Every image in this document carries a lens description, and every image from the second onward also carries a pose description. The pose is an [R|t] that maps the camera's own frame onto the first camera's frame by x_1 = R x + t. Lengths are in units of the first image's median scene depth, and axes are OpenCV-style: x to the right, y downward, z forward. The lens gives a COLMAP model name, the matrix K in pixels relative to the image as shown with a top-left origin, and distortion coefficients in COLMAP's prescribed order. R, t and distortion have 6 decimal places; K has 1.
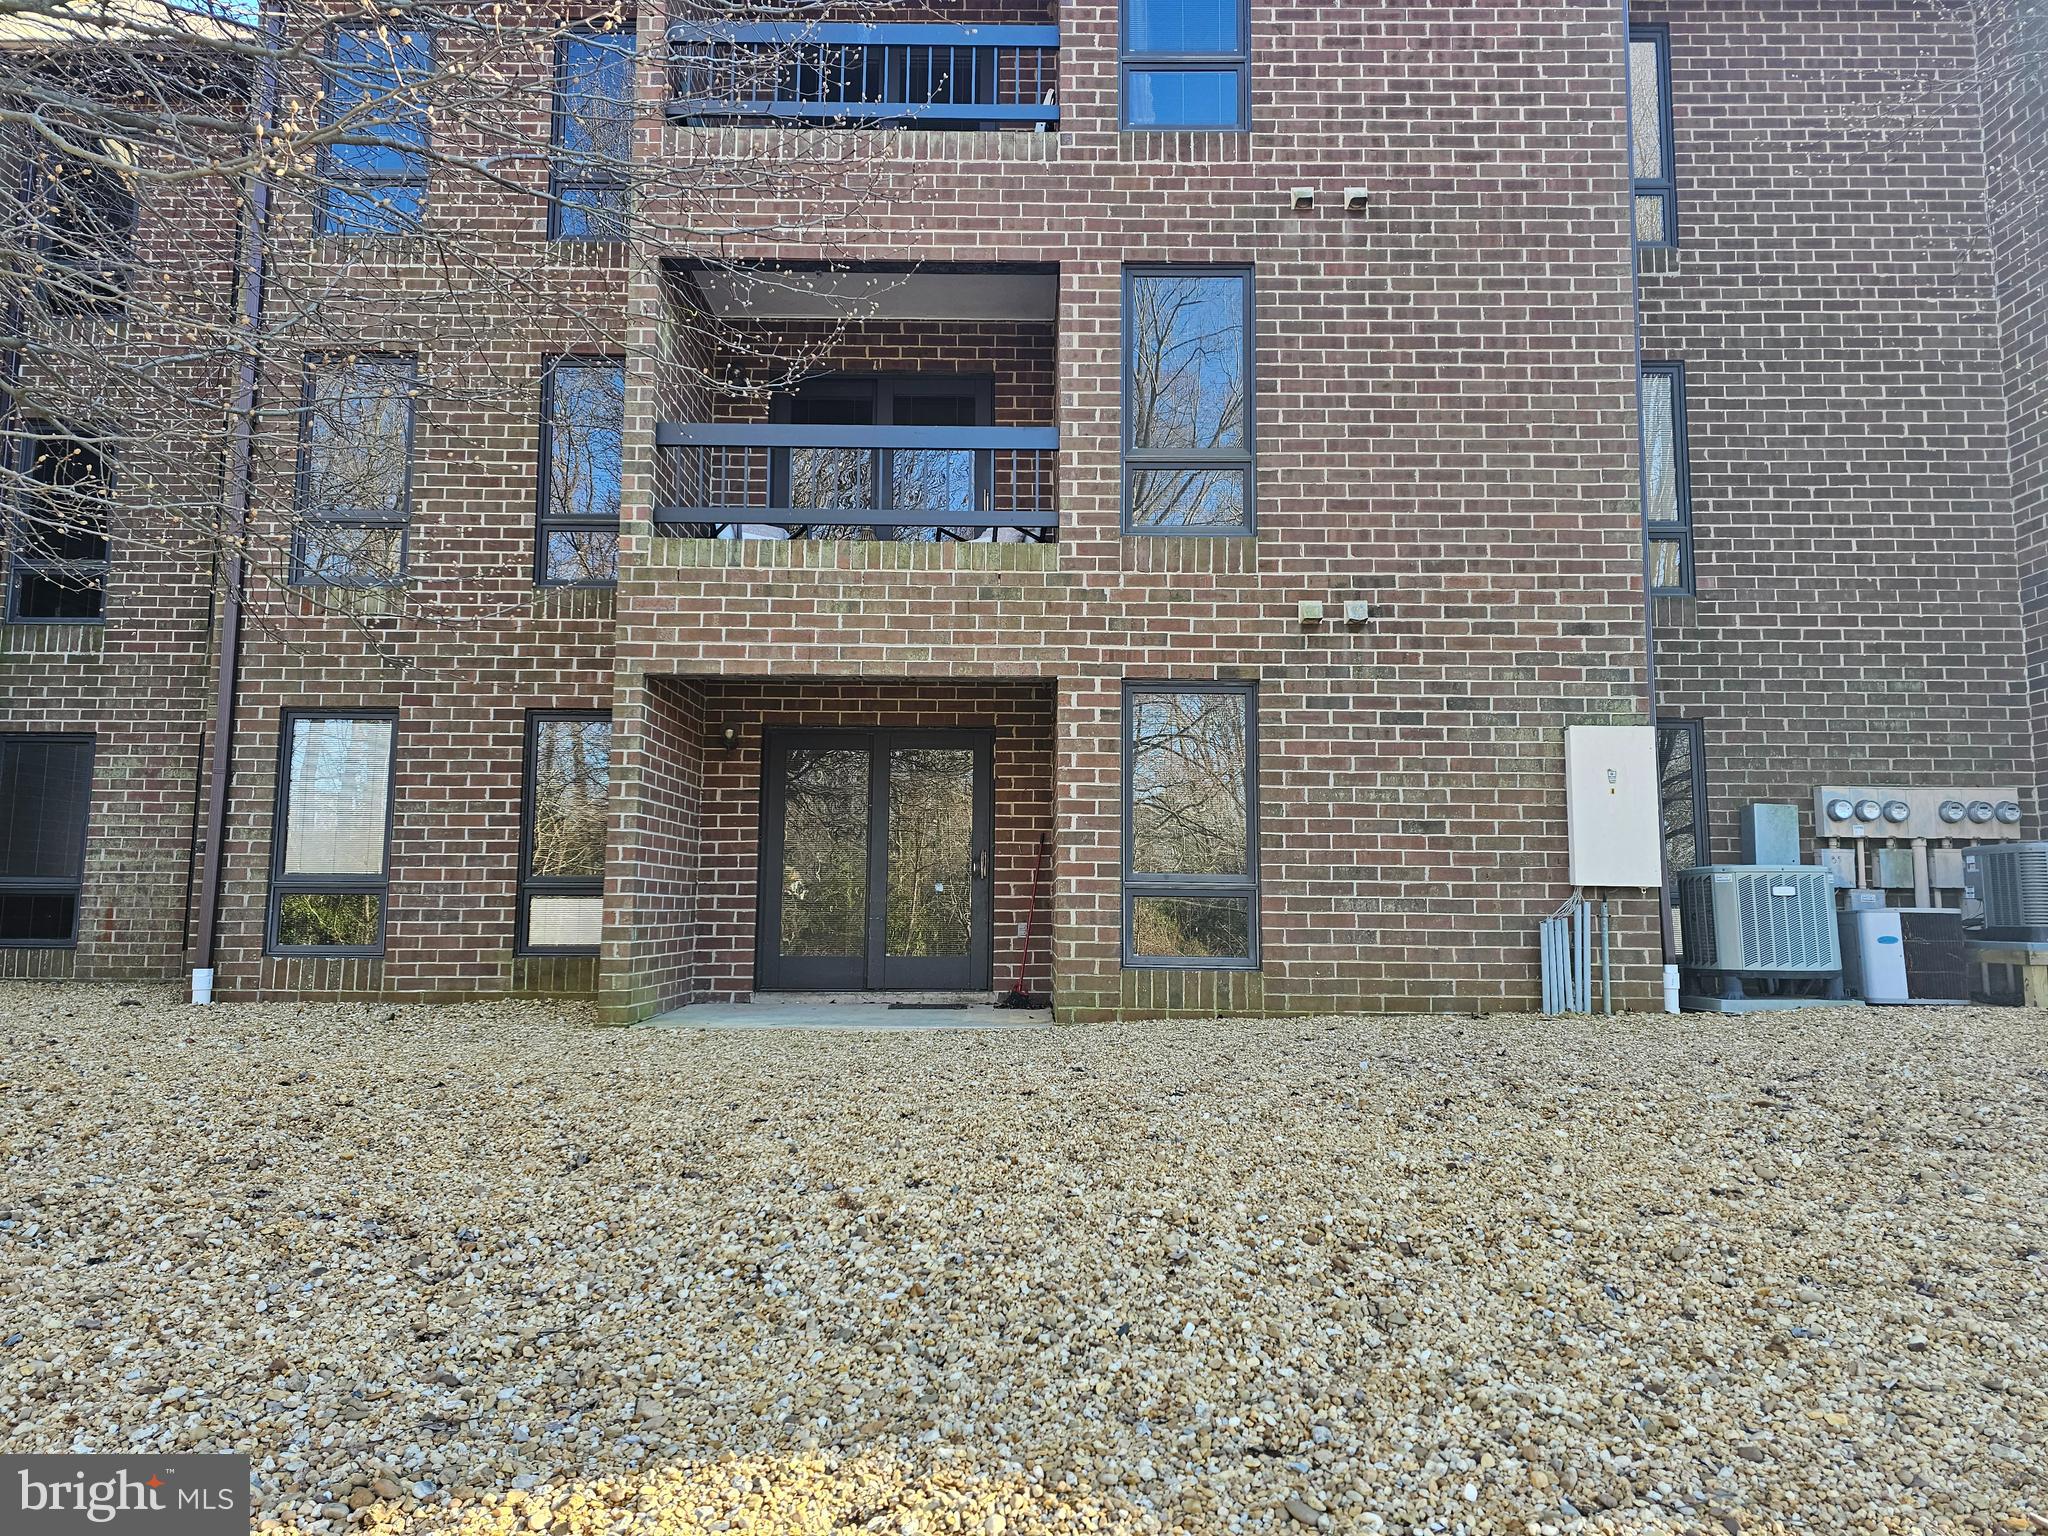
lens RADIAL K [[1403.2, 0, 1061.0], [0, 1403.2, 766.8], [0, 0, 1]] dist [0.103068, -0.104237]
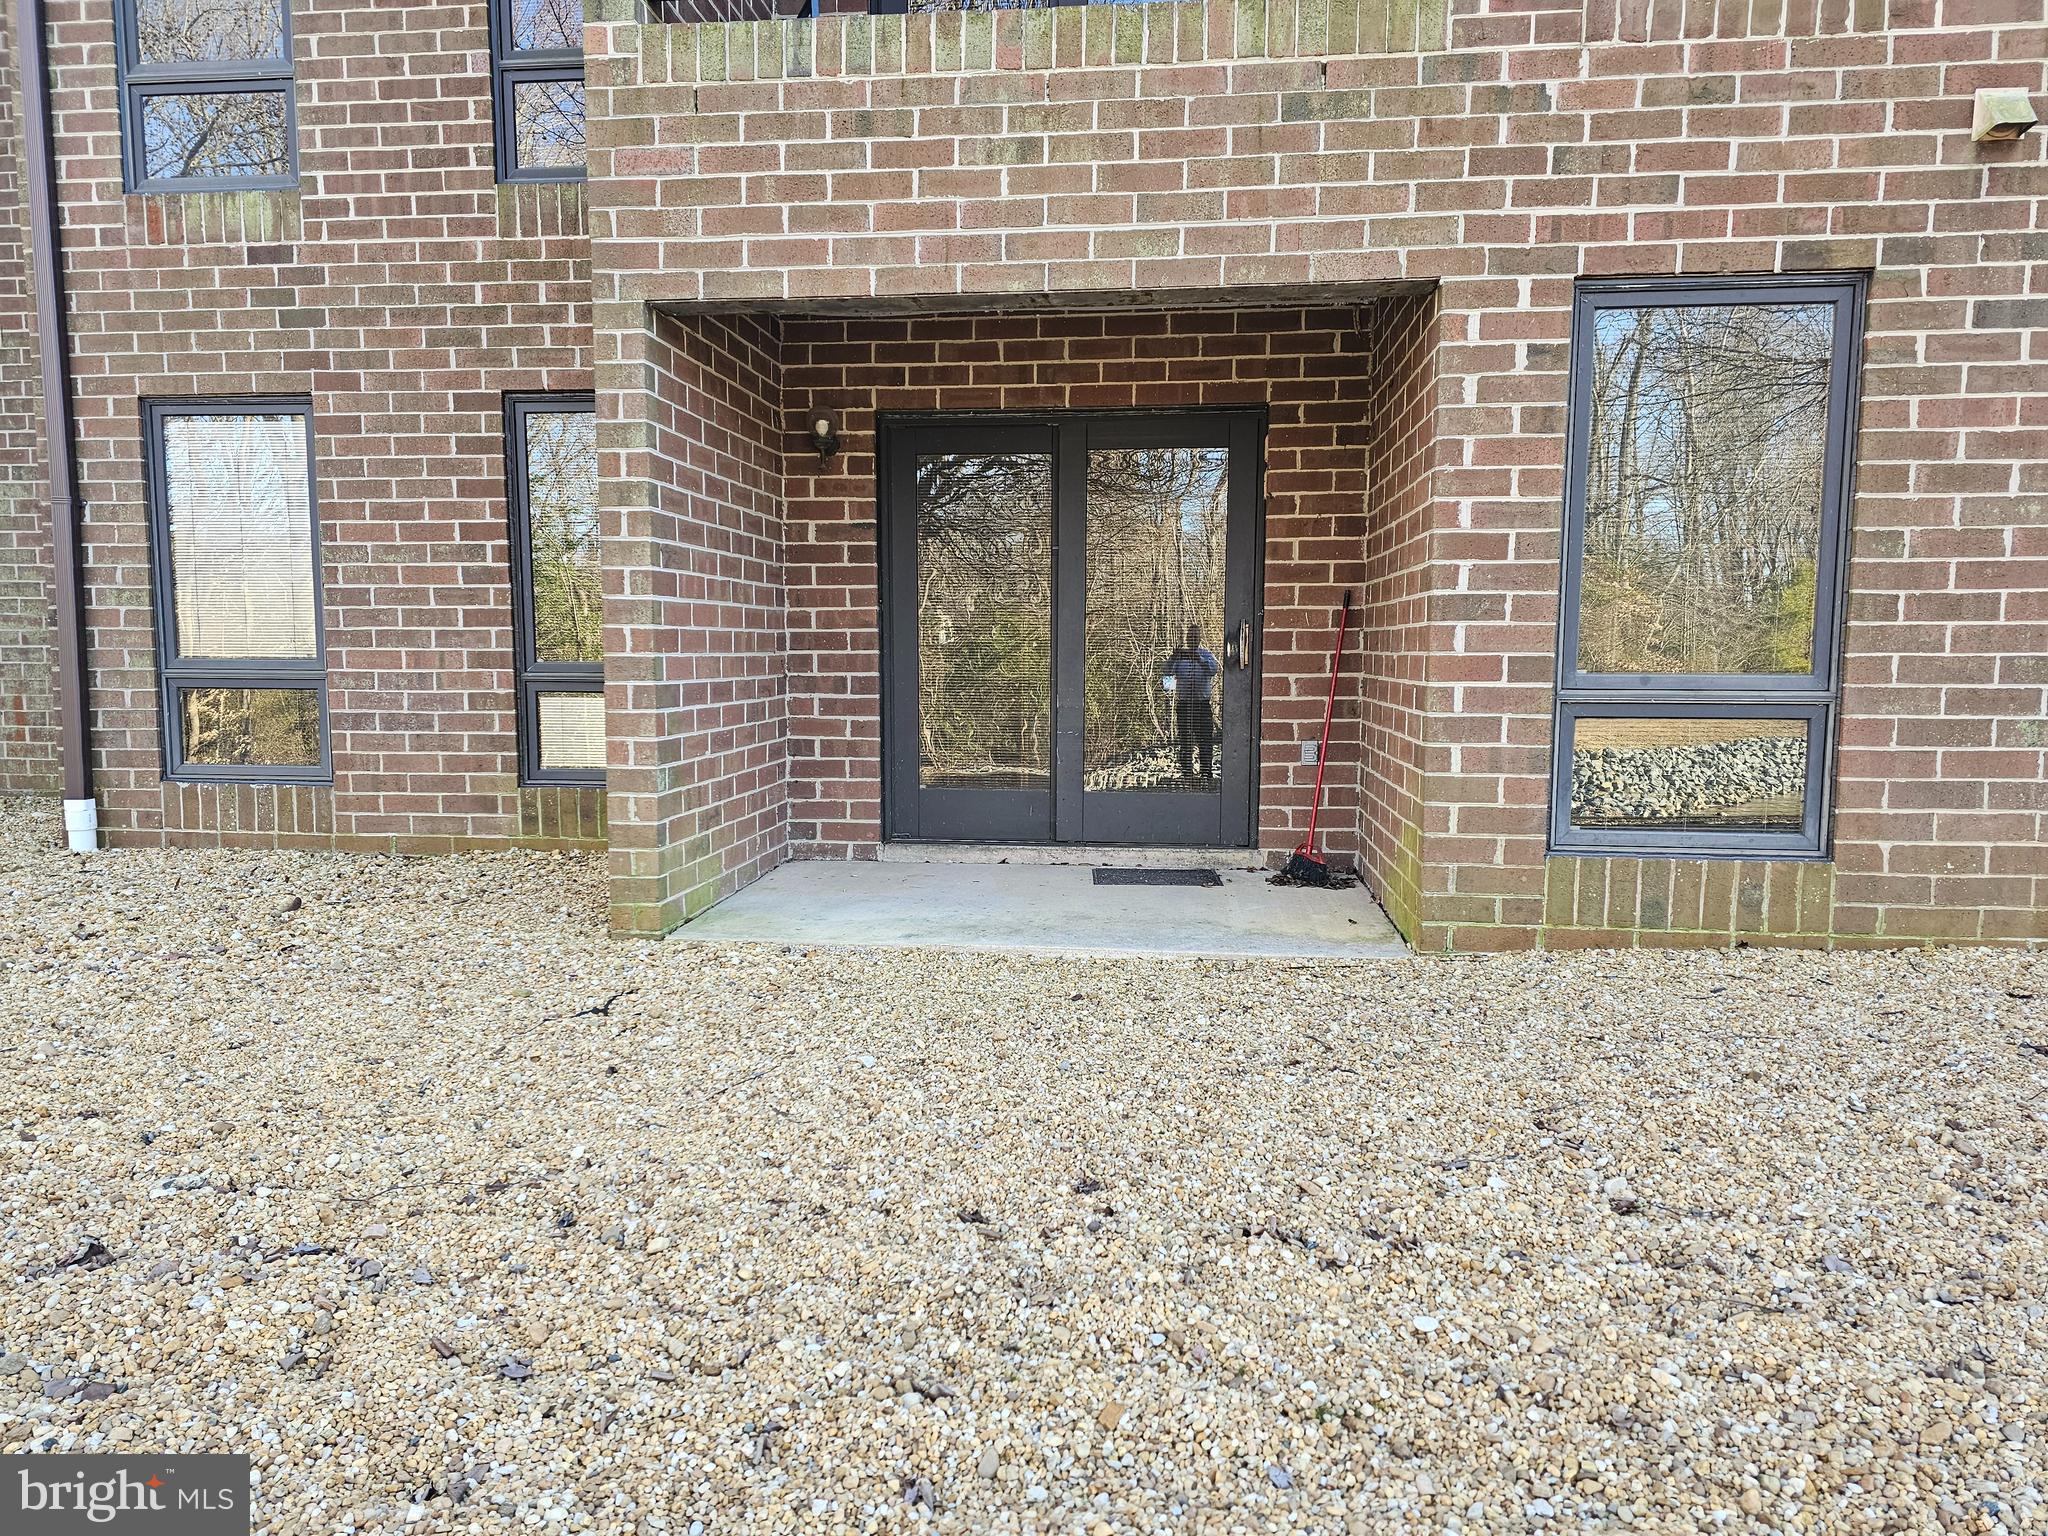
lens RADIAL K [[1403.2, 0, 1061.0], [0, 1403.2, 766.8], [0, 0, 1]] dist [0.103068, -0.104237]
pose [[0.994473, 0.003821, -0.104925, -0.070402], [0.015754, 0.982595, 0.185092, 0.008340], [0.103806, -0.185722, 0.977104, 0.395466]]
